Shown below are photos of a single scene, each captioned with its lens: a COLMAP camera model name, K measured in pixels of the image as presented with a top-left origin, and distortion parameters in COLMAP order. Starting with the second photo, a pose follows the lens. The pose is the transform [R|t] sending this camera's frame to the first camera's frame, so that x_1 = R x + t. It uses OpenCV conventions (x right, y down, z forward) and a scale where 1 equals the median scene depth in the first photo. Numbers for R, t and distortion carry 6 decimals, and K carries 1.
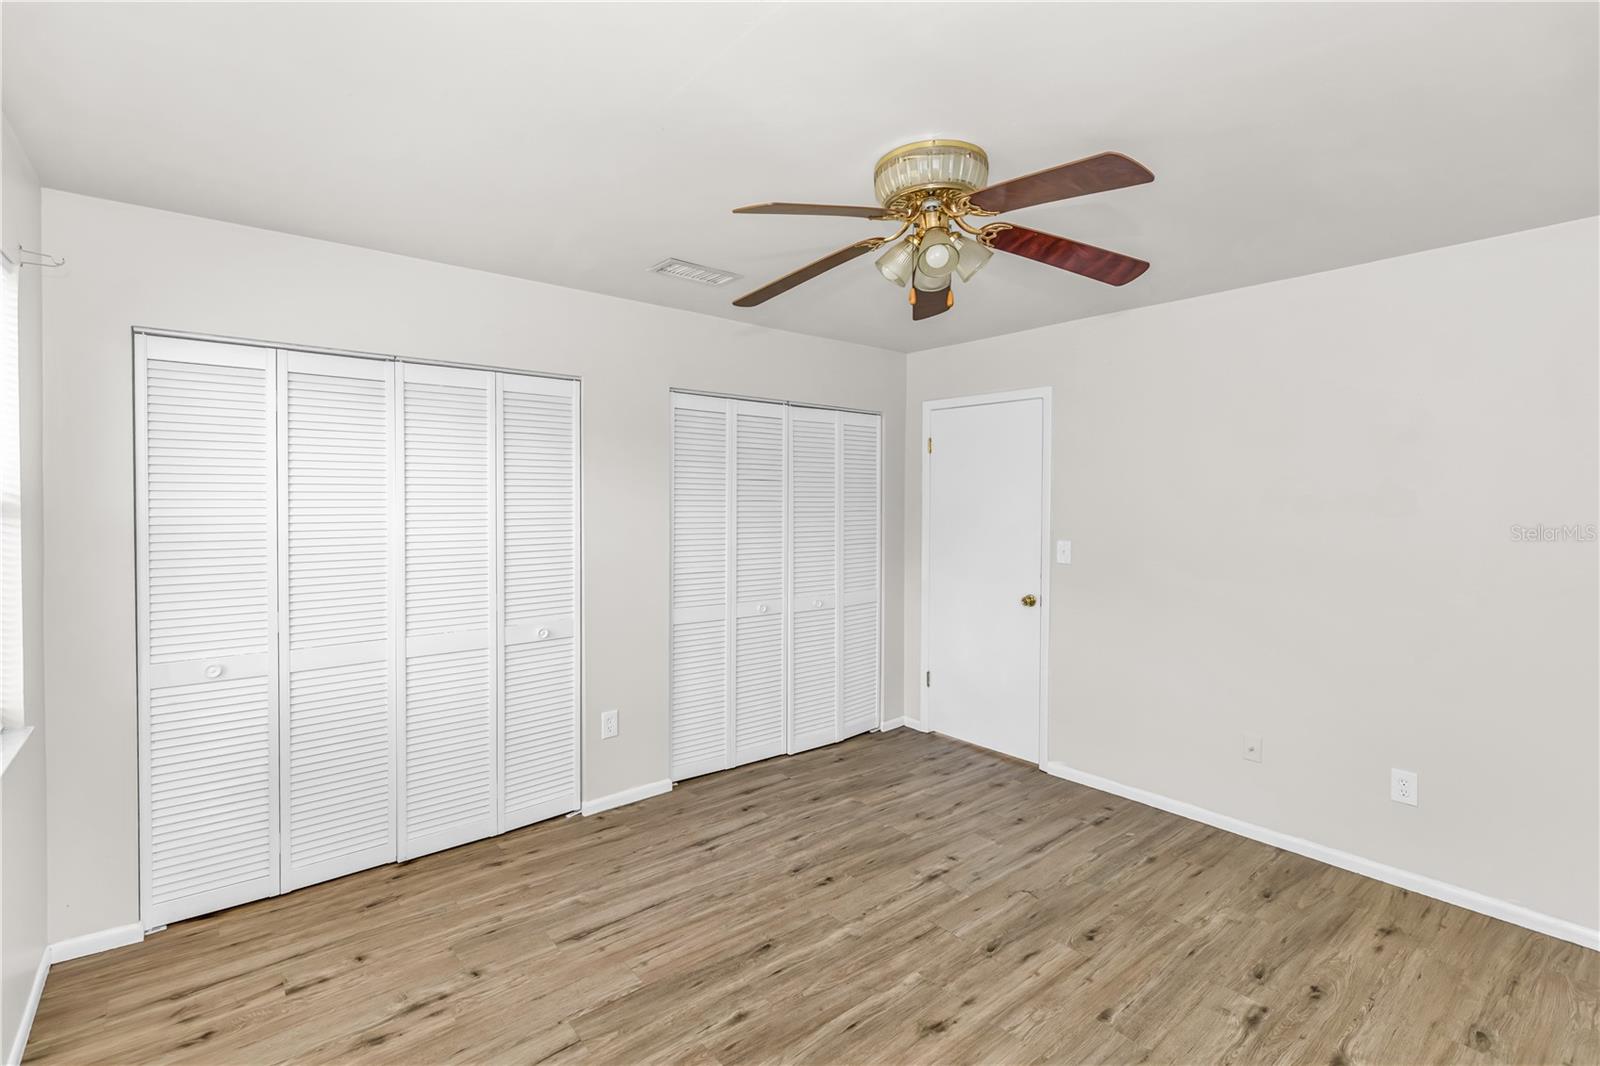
lens RADIAL K [[724.4, 0, 800.4], [0, 724.4, 522.2], [0, 0, 1]] dist [0.000544, 0.000094]
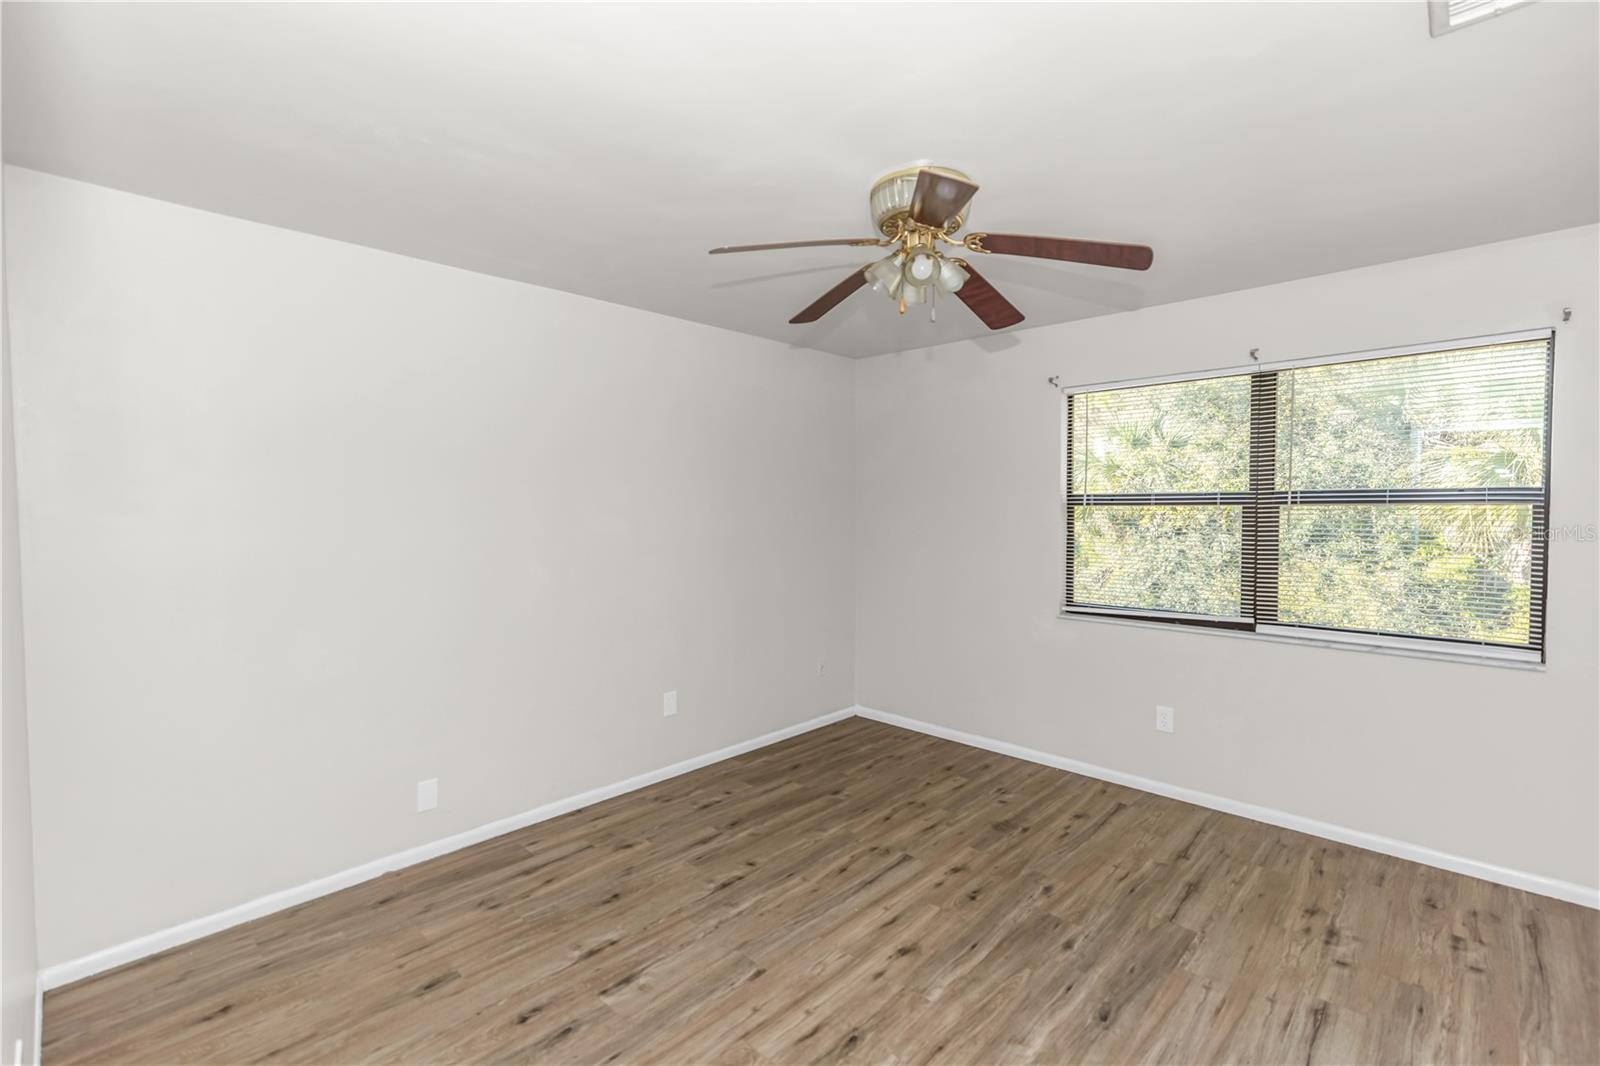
lens RADIAL K [[724.4, 0, 798.4], [0, 724.4, 528.3], [0, 0, 1]] dist [0.000544, 0.000094]
pose [[-0.993131, 0.001927, -0.116991, 0.462067], [-0.005570, 0.997952, 0.063726, -0.066288], [0.116874, 0.063940, -0.991086, 1.954052]]
